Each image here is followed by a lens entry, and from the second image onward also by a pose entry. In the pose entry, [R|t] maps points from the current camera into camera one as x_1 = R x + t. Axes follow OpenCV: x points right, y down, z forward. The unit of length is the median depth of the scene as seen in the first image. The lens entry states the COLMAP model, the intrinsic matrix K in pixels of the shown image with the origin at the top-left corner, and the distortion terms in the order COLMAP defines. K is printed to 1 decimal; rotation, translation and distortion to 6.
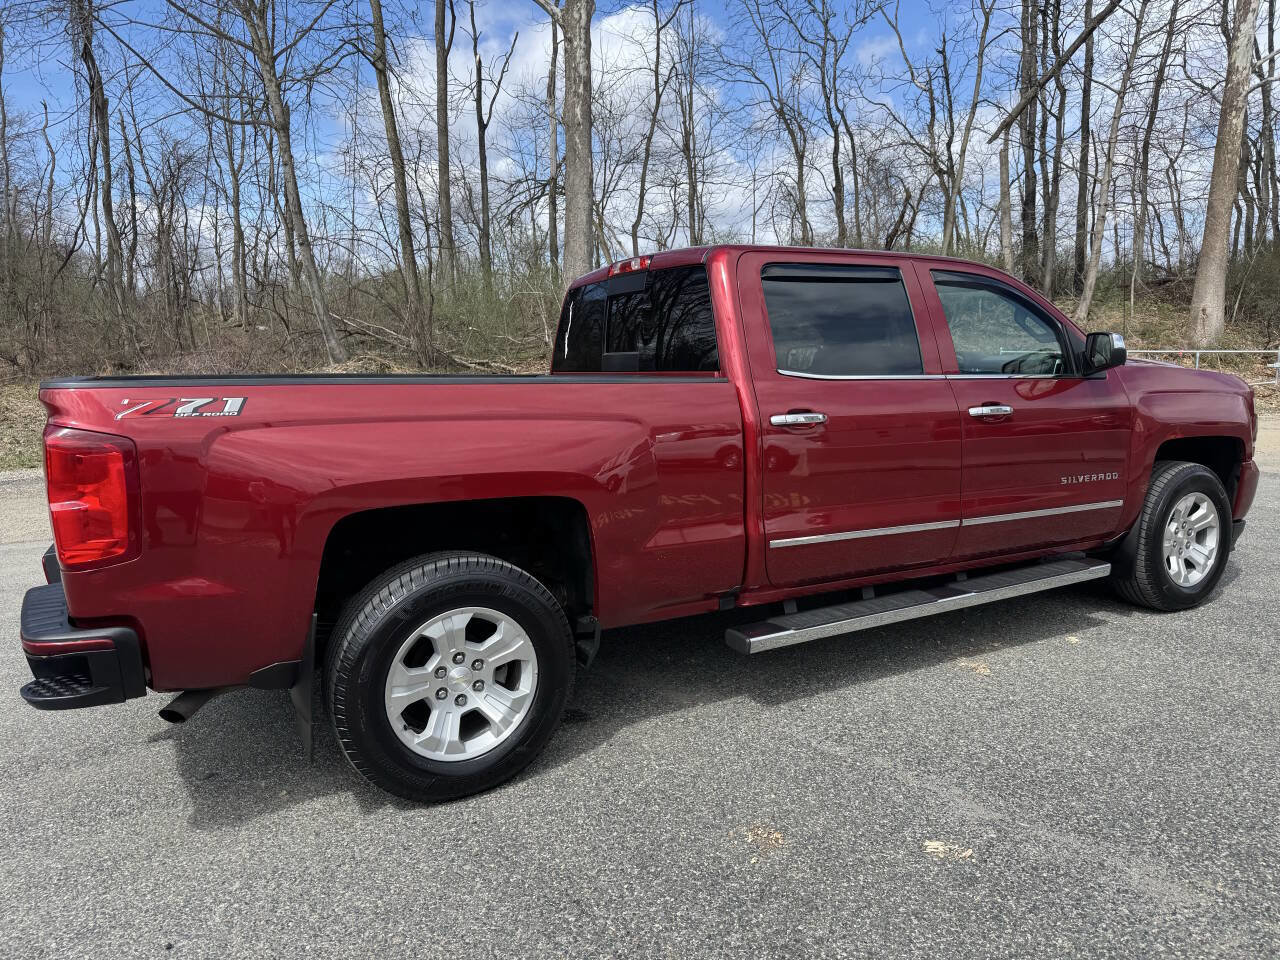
lens RADIAL K [[912.8, 0, 640.0], [0, 912.8, 480.0], [0, 0, 1]] dist [0.056629, -0.084406]
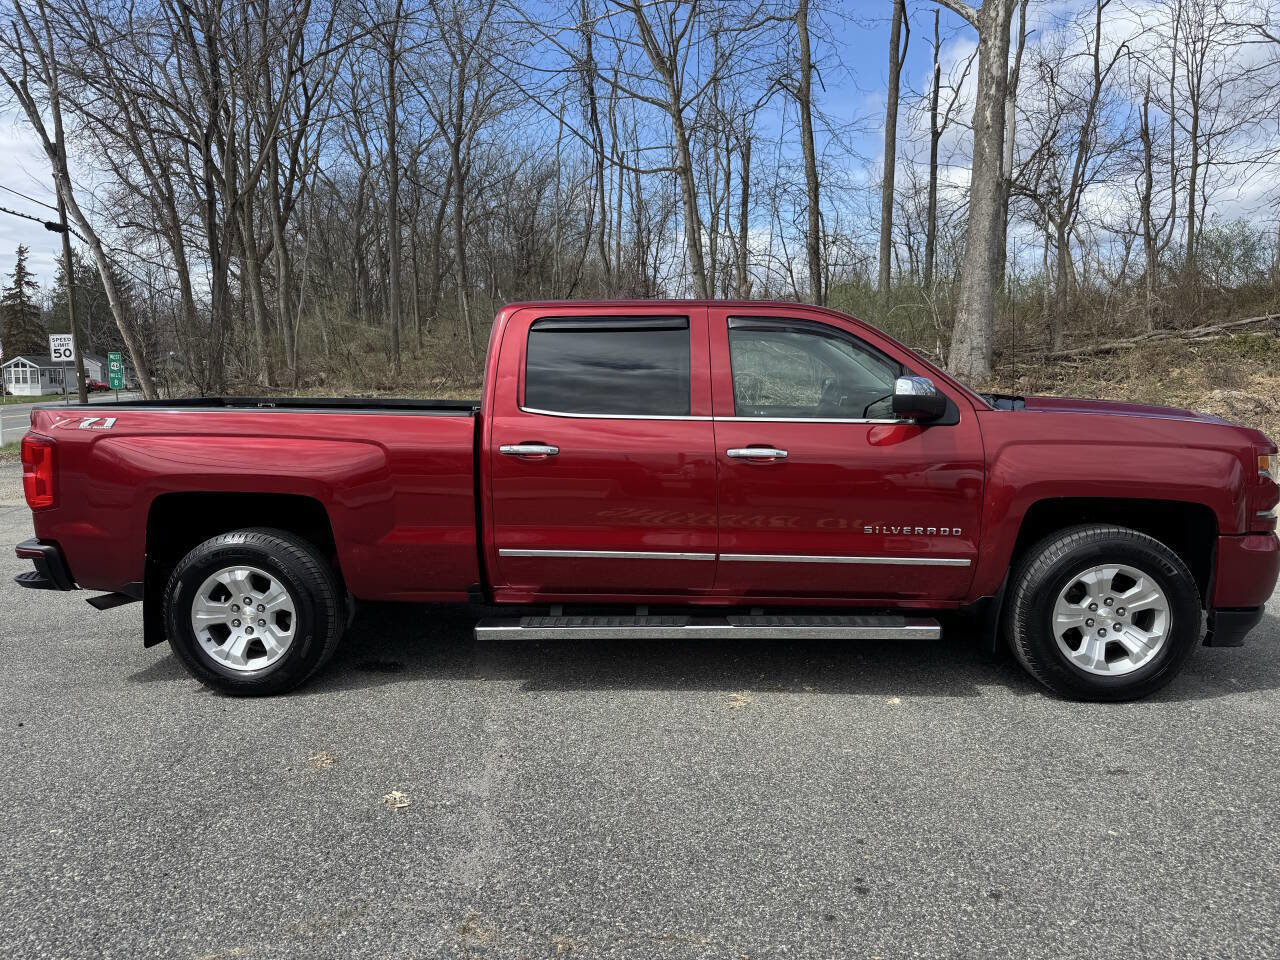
lens RADIAL K [[912.8, 0, 640.0], [0, 912.8, 480.0], [0, 0, 1]] dist [0.056629, -0.084406]
pose [[0.842134, 0.074524, -0.534094, 0.828338], [-0.078312, 0.996807, 0.015610, -0.051722], [0.533552, 0.028680, 0.845281, 0.069334]]
